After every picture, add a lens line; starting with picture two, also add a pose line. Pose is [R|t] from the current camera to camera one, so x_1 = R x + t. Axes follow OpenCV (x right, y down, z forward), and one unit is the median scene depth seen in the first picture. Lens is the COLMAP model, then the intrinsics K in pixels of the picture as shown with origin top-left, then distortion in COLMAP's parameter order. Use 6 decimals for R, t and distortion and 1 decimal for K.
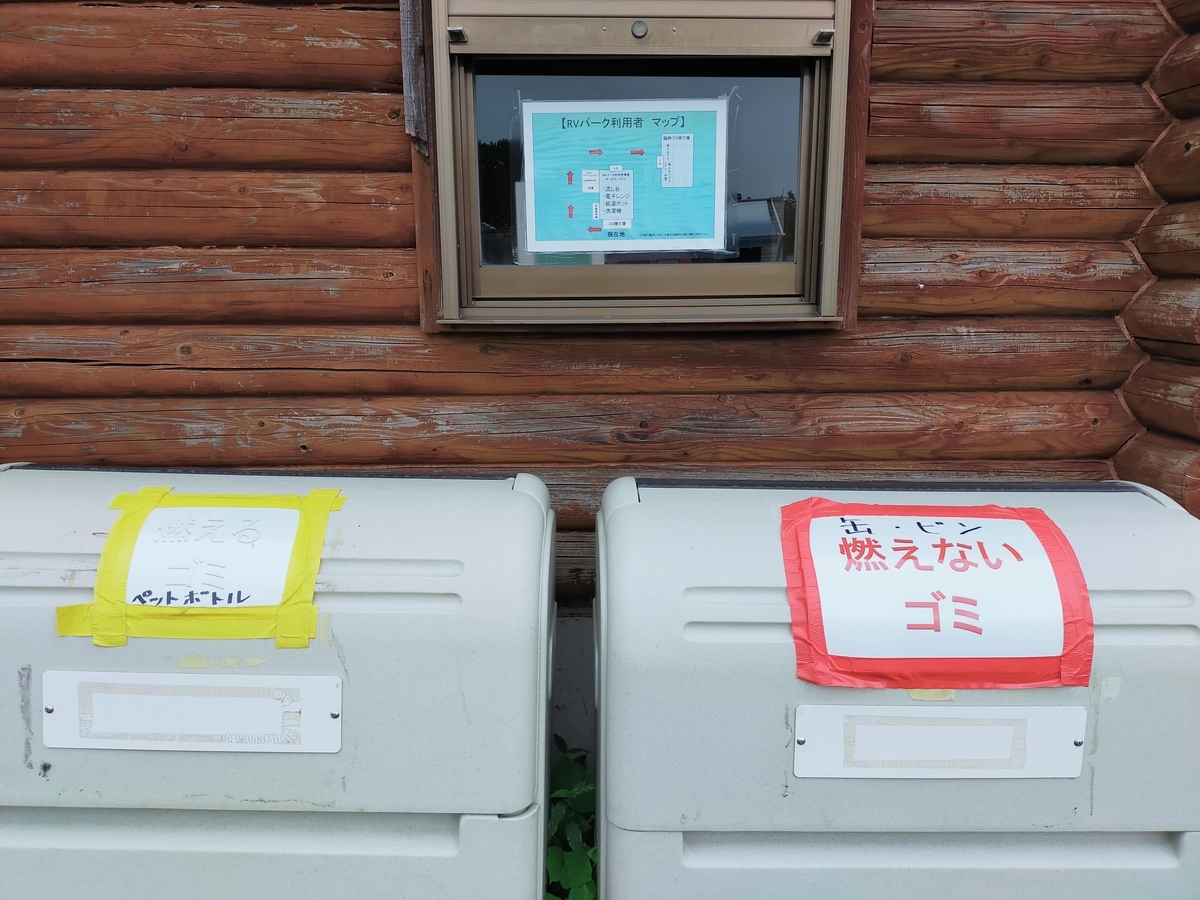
lens RADIAL K [[902.5, 0, 606.3], [0, 902.5, 456.2], [0, 0, 1]] dist [0.060413, -0.001595]
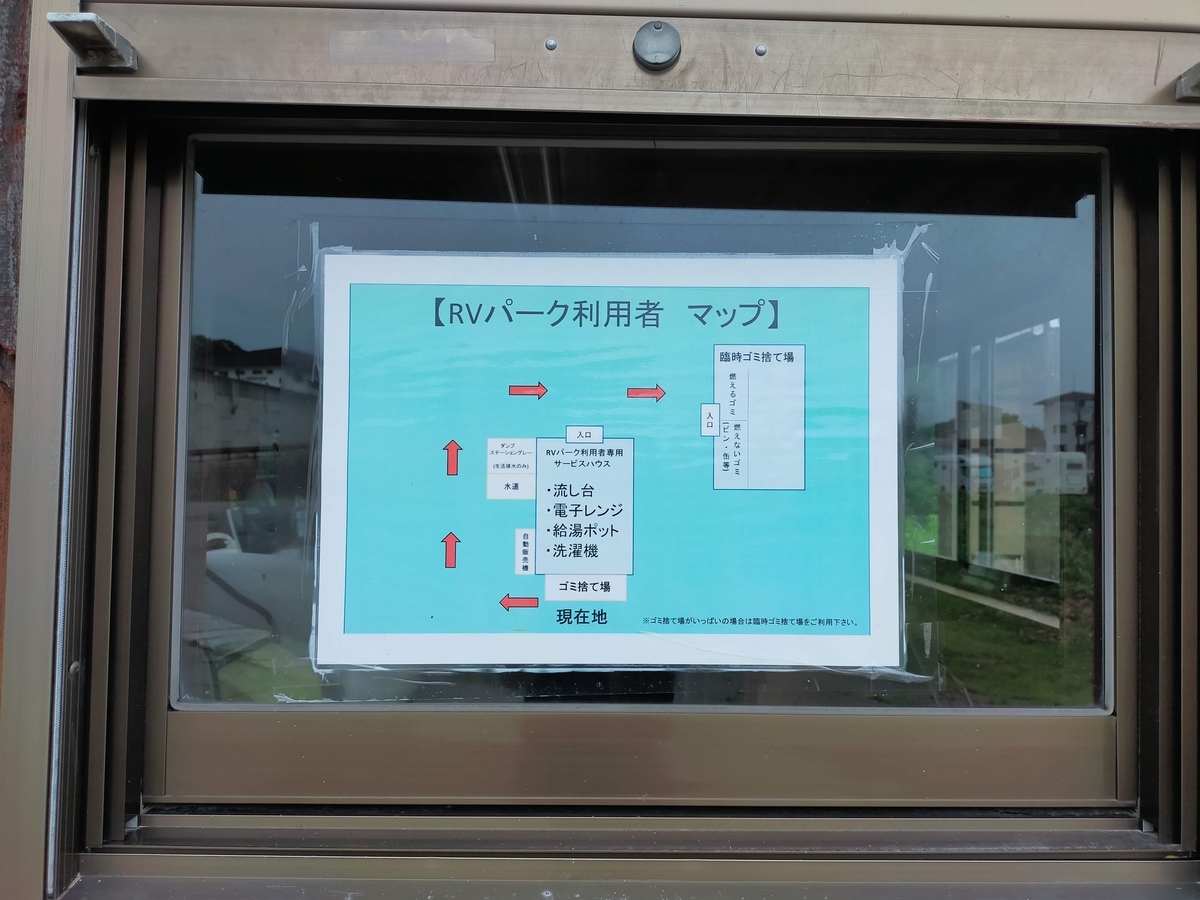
lens RADIAL K [[902.5, 0, 599.8], [0, 902.5, 450.0], [0, 0, 1]] dist [0.060413, -0.001595]
pose [[0.999829, 0.018278, -0.002861, 0.017742], [-0.018410, 0.967719, -0.251357, -0.224610], [-0.001825, 0.251366, 0.967890, 0.666641]]
